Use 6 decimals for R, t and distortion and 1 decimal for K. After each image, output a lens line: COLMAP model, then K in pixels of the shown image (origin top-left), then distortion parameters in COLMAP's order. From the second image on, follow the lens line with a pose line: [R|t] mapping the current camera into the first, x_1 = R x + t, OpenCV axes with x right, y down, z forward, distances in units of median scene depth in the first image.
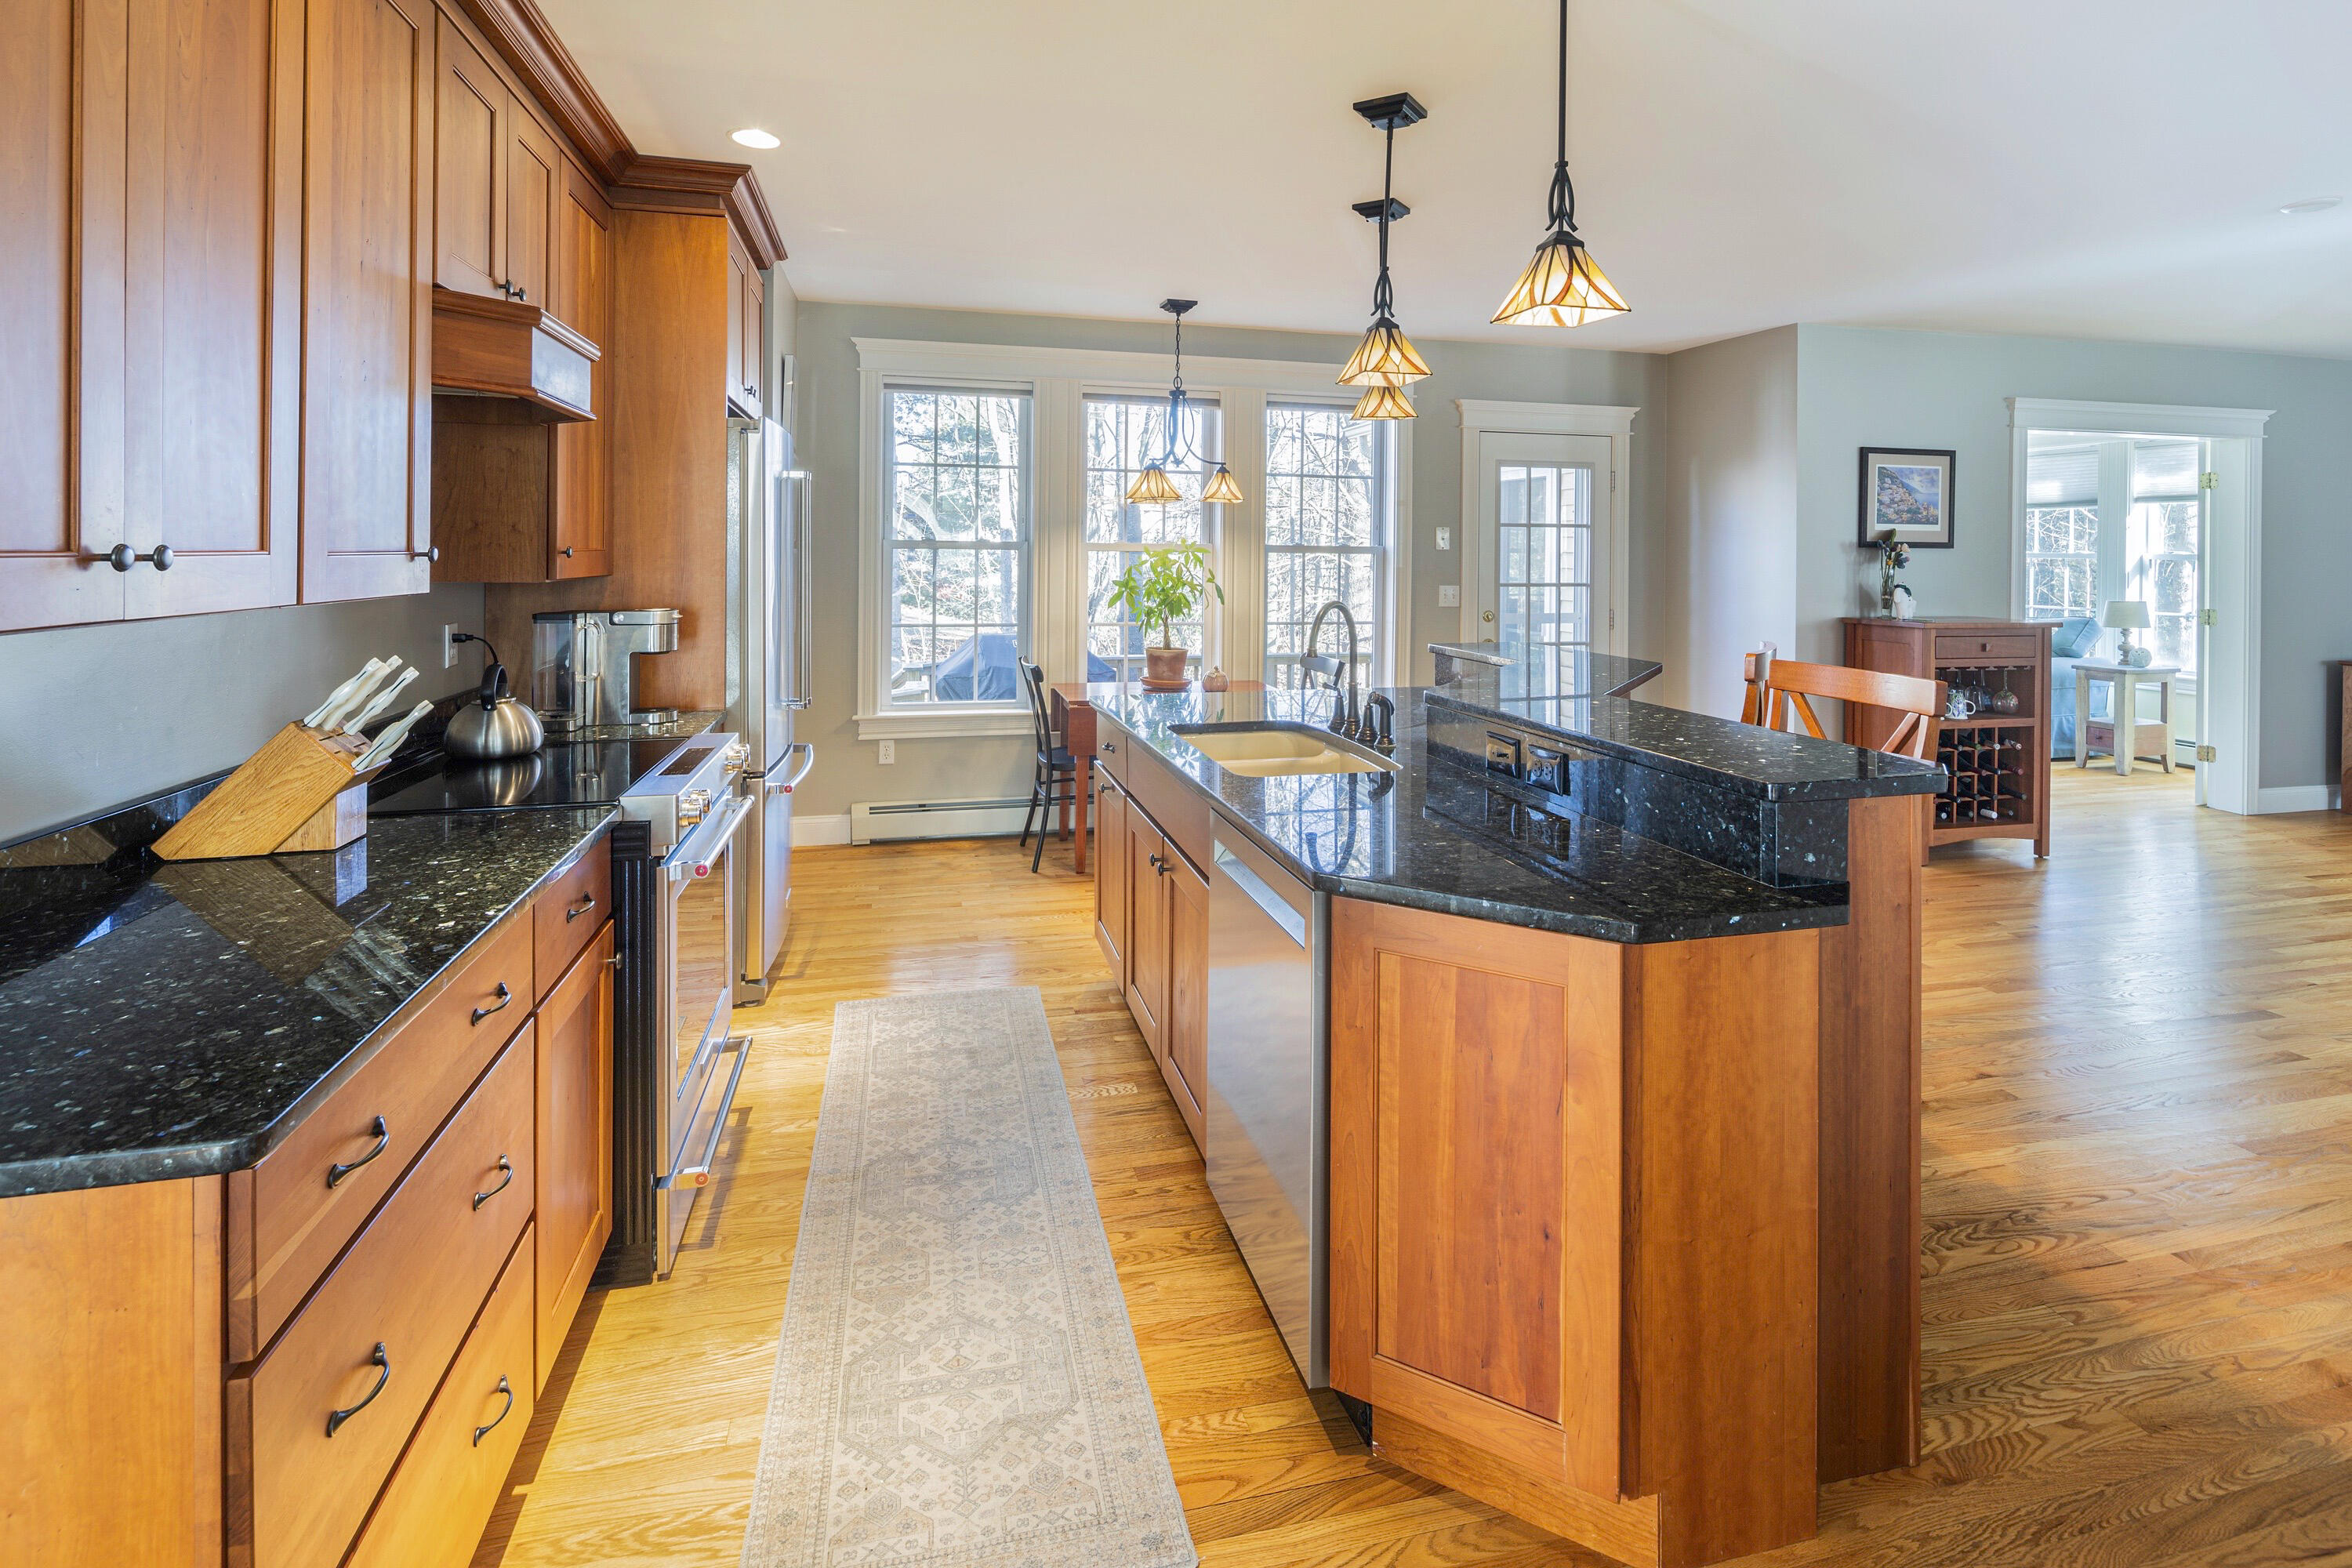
lens RADIAL K [[1141.1, 0, 1180.5], [0, 1141.1, 556.0], [0, 0, 1]] dist [0.004219, -0.003922]
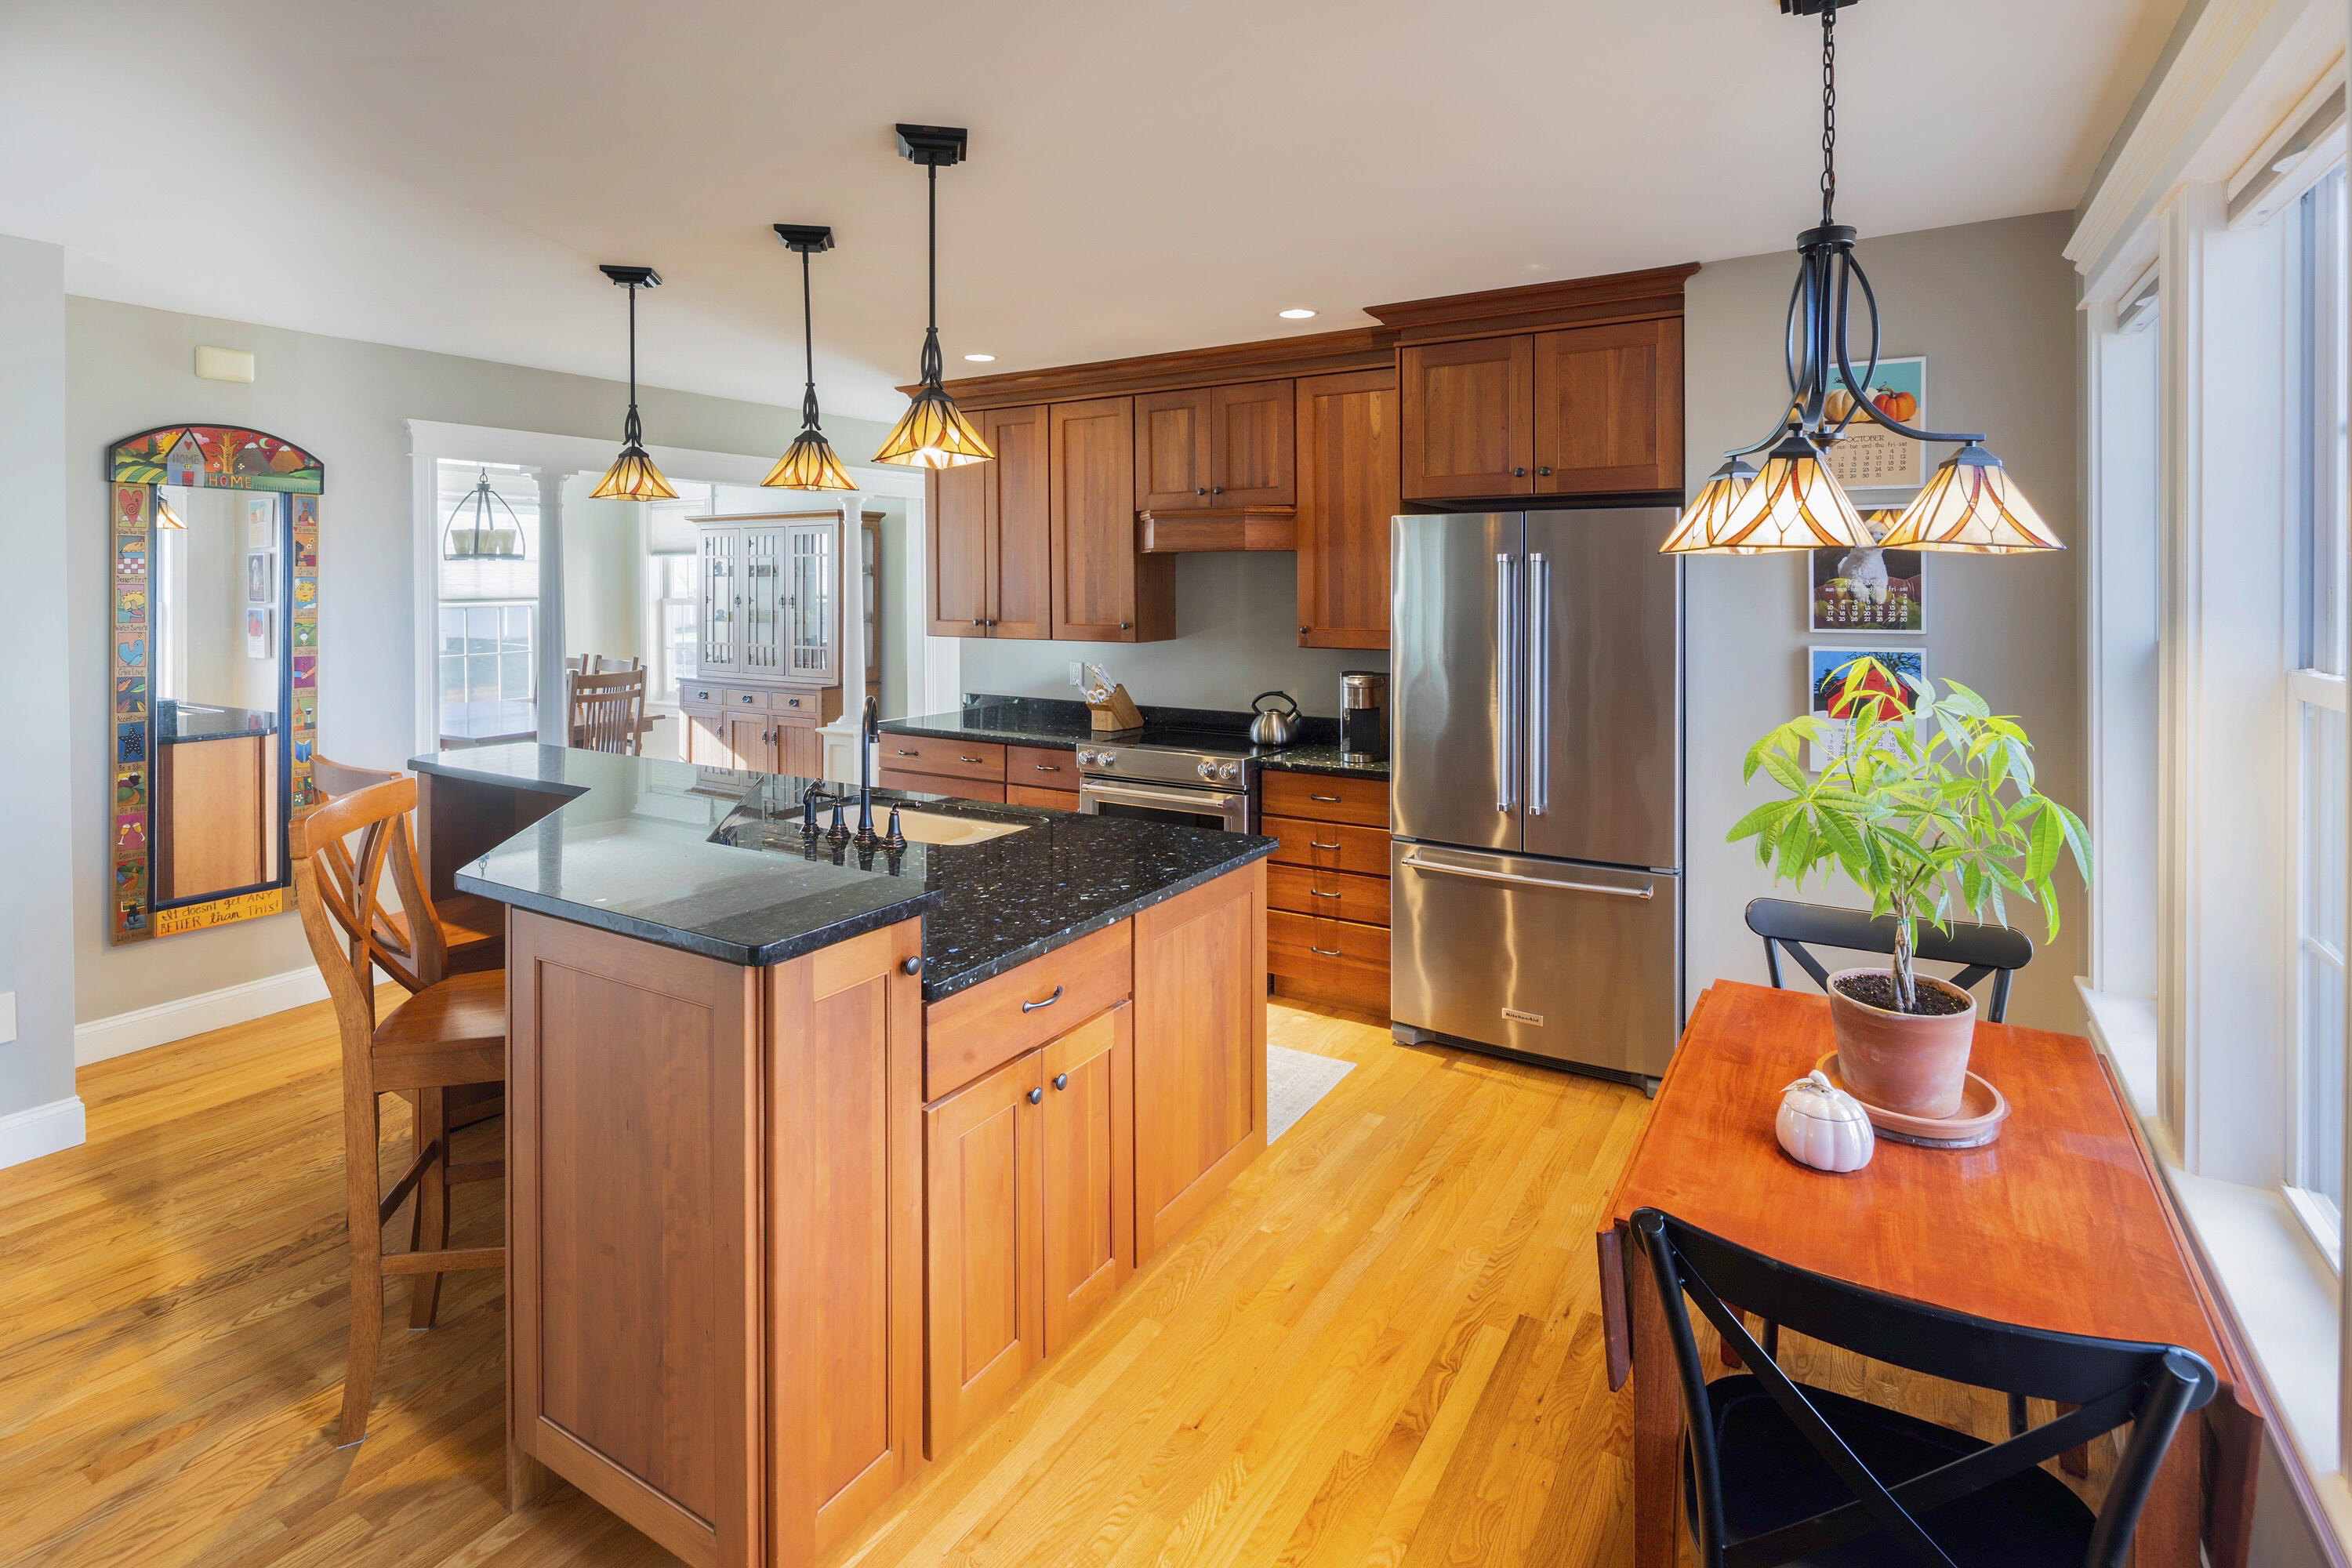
lens RADIAL K [[1141.1, 0, 1177.0], [0, 1141.1, 584.5], [0, 0, 1]] dist [0.004219, -0.003922]
pose [[-0.719982, -0.002504, -0.693988, 0.568394], [-0.005253, 0.999985, 0.001843, -0.057010], [0.693973, 0.004972, -0.719984, 1.697407]]
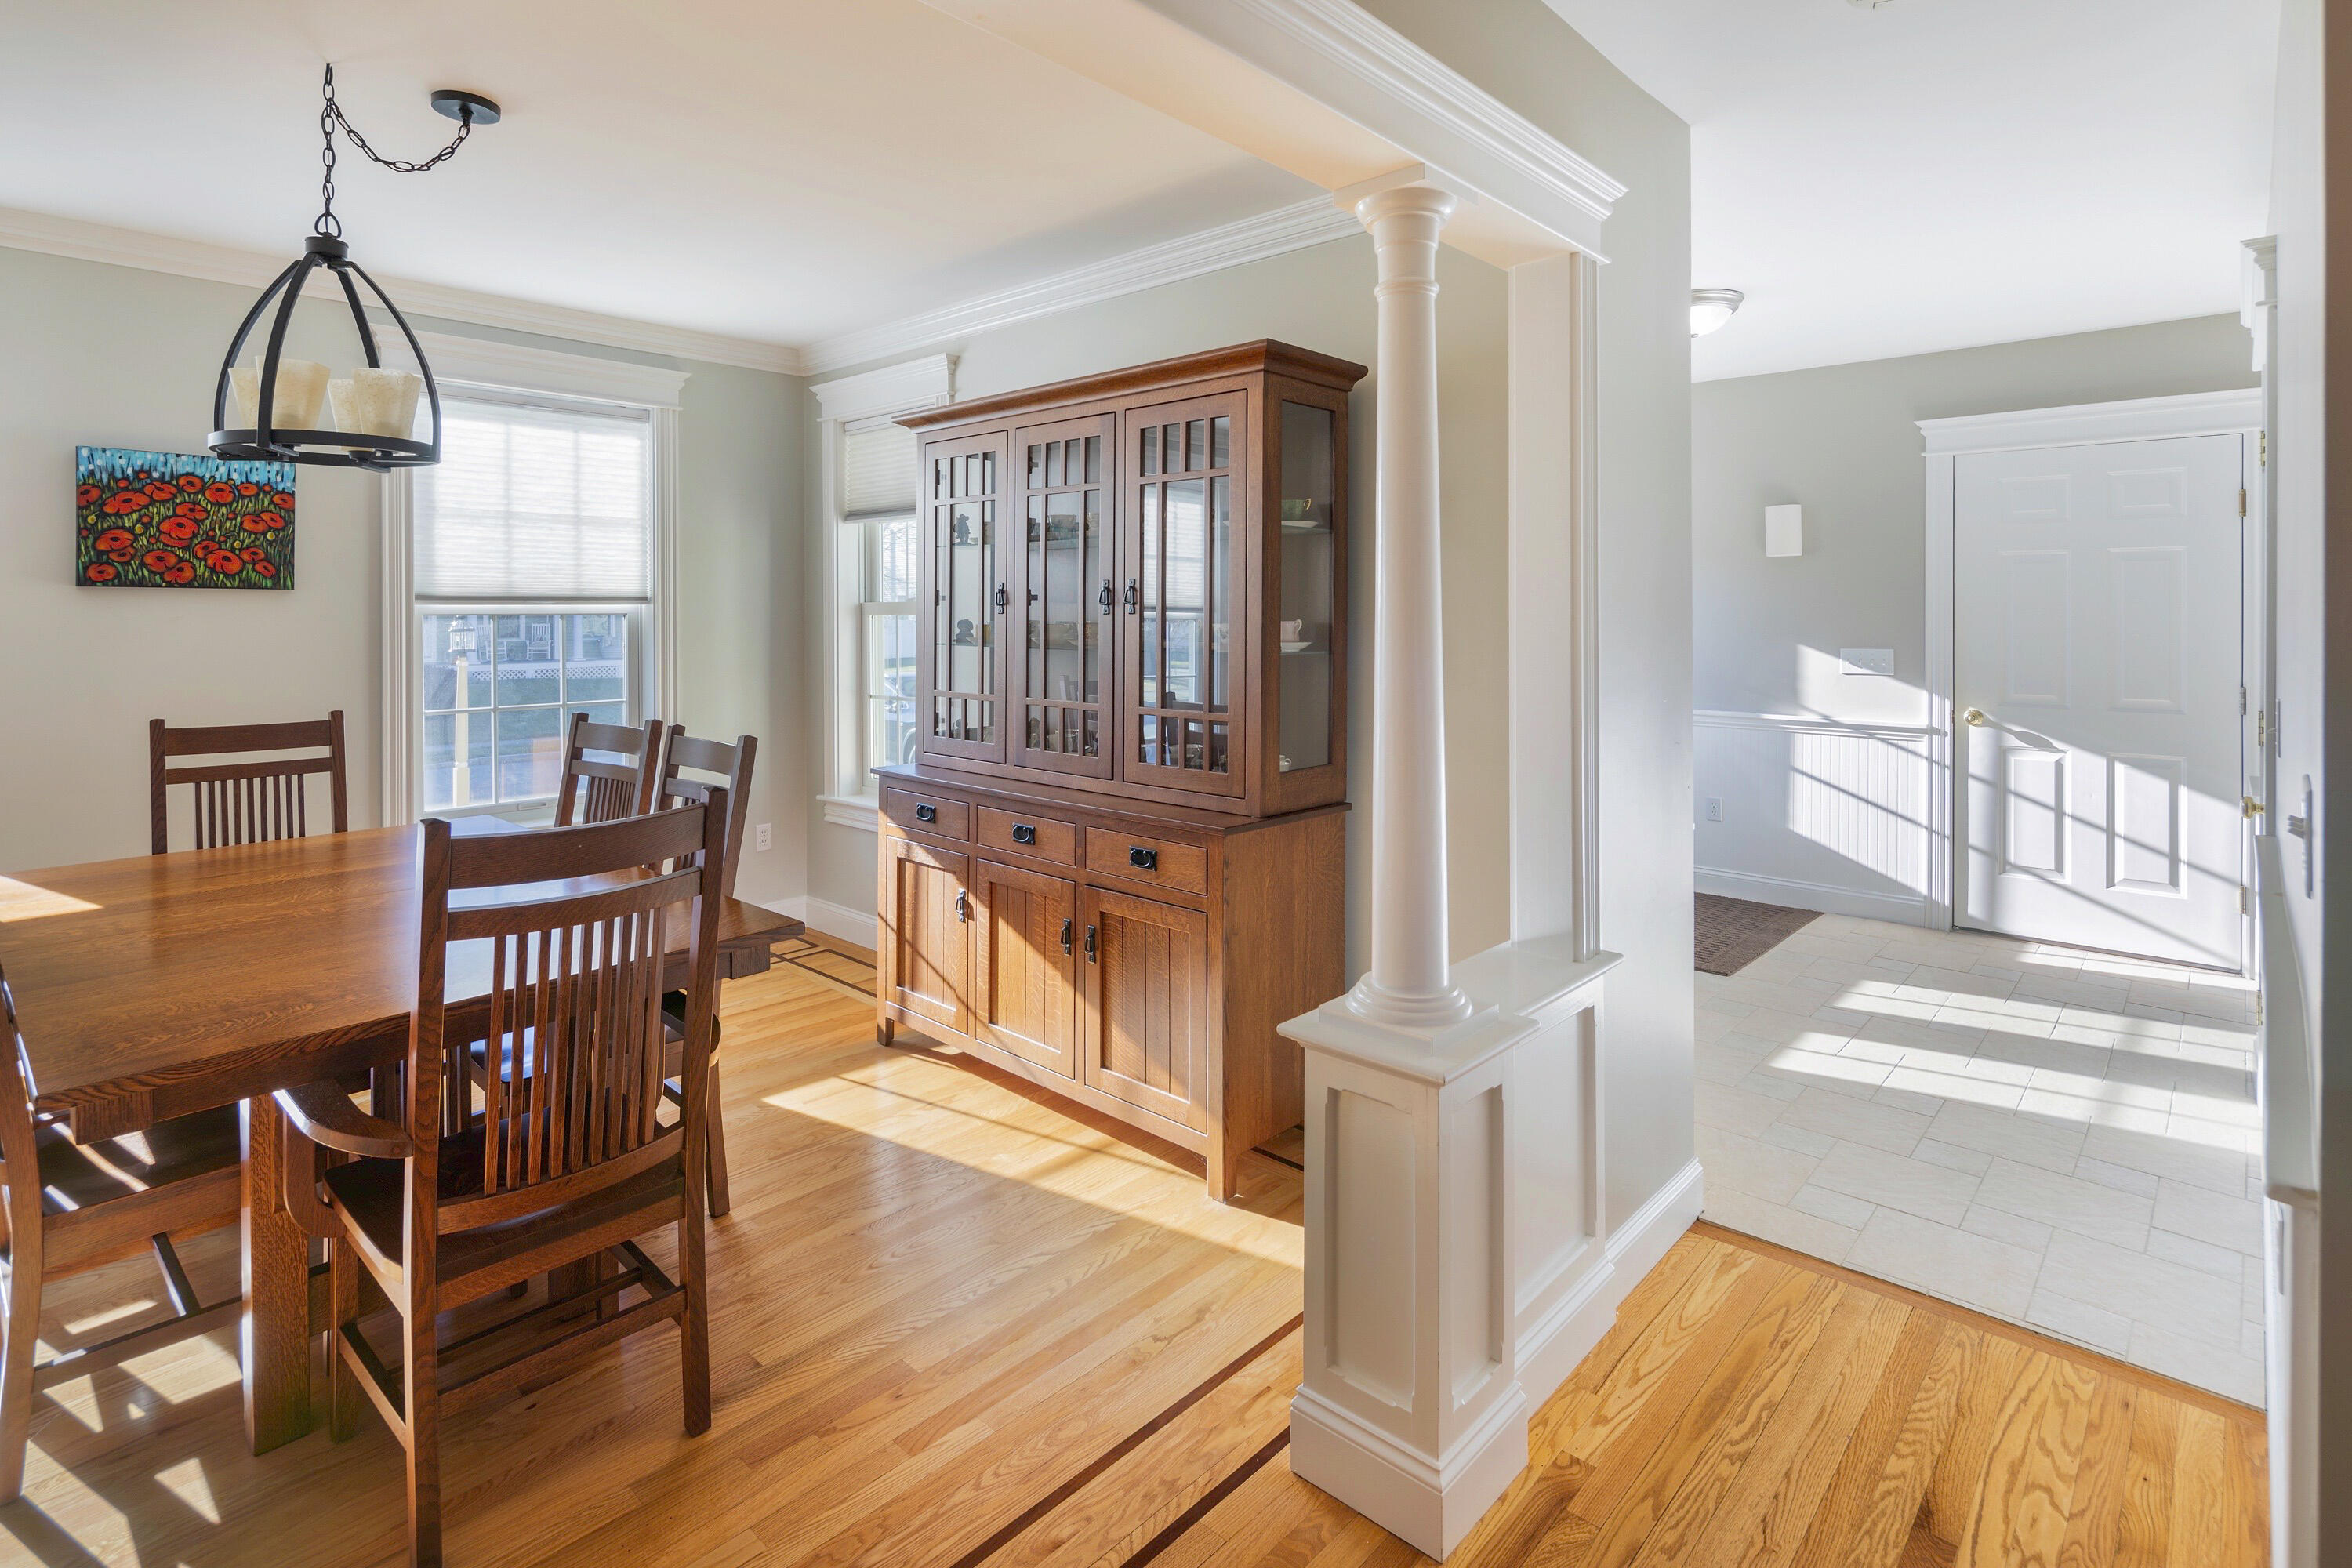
lens RADIAL K [[1141.1, 0, 1175.2], [0, 1141.1, 617.3], [0, 0, 1]] dist [0.004219, -0.003922]
pose [[-0.830644, -0.008157, -0.556744, -0.004285], [-0.010401, 0.999946, 0.000866, -0.000537], [0.556706, 0.006510, -0.830684, 0.291653]]
